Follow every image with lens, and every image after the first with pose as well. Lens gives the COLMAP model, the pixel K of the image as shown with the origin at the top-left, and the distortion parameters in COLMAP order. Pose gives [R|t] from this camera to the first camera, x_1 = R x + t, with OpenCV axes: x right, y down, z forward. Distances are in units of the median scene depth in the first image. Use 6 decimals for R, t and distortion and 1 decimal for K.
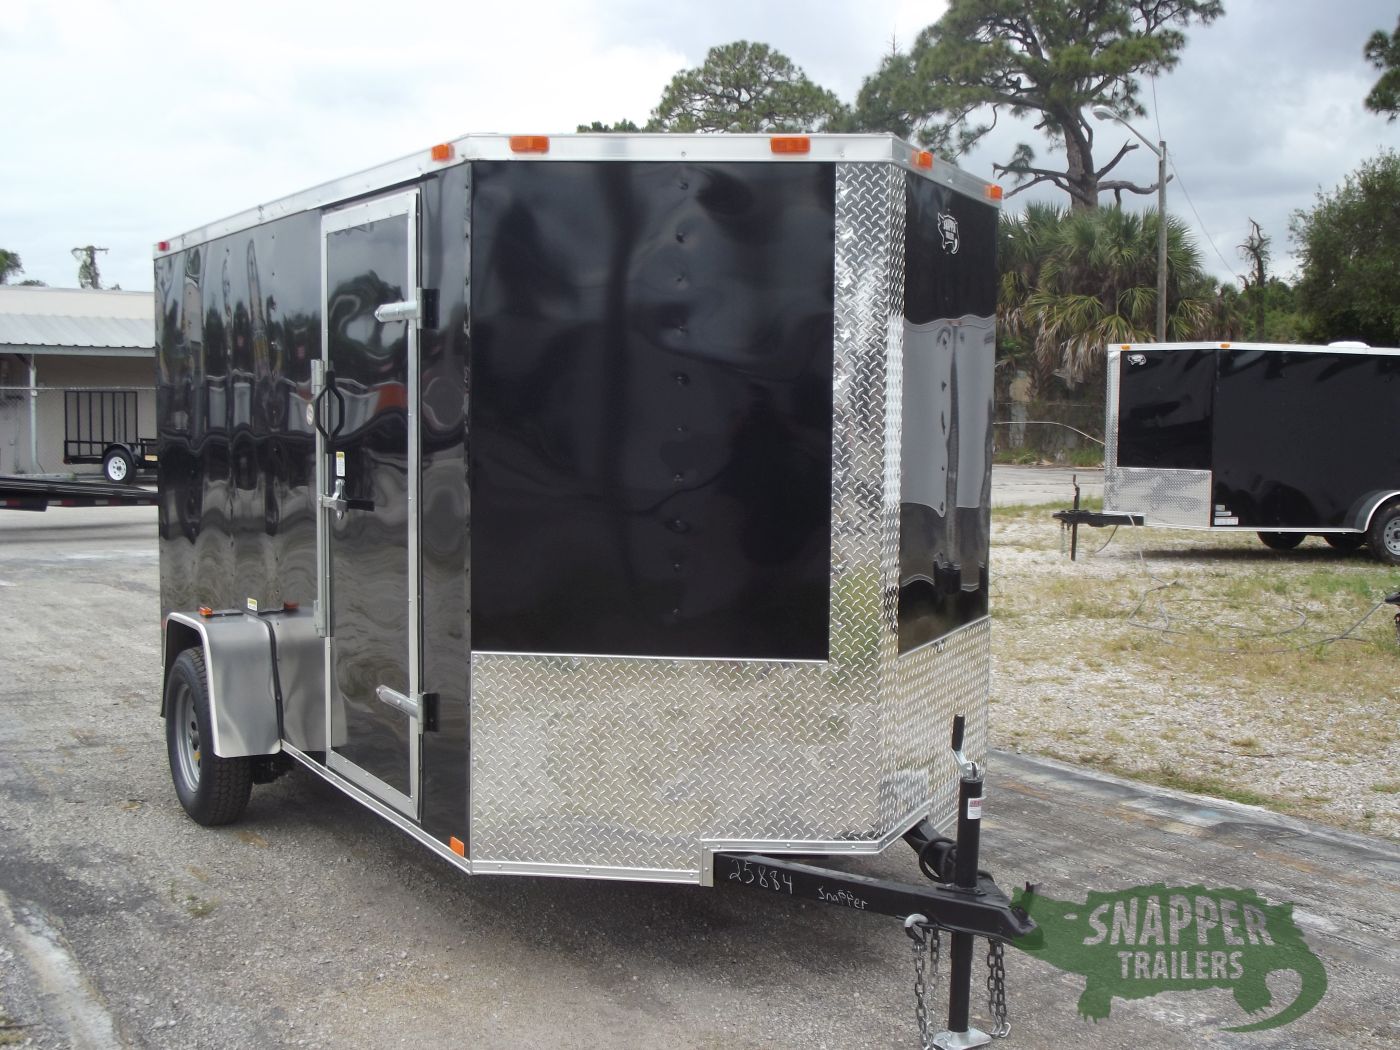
lens RADIAL K [[1634.7, 0, 700.0], [0, 1634.7, 525.0], [0, 0, 1]] dist [-0.114708, 0.184632]
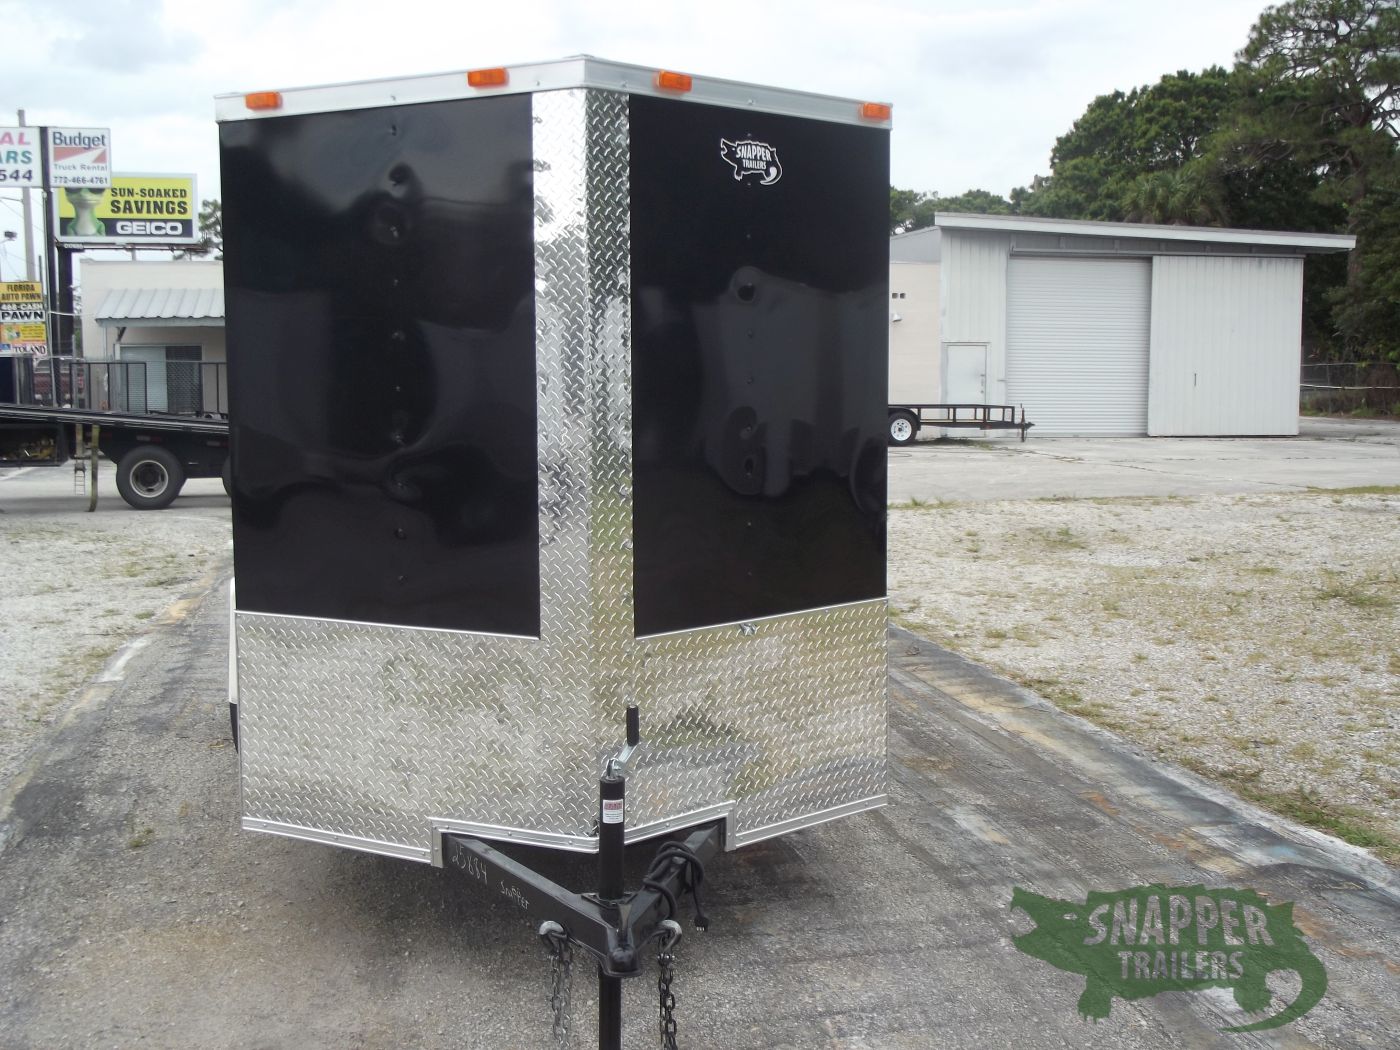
lens RADIAL K [[1634.7, 0, 700.0], [0, 1634.7, 525.0], [0, 0, 1]] dist [-0.114708, 0.184632]
pose [[0.919928, 0.022408, -0.391446, 0.426084], [-0.014427, 0.999624, 0.023319, -0.002393], [0.391822, -0.015805, 0.919905, 0.155415]]
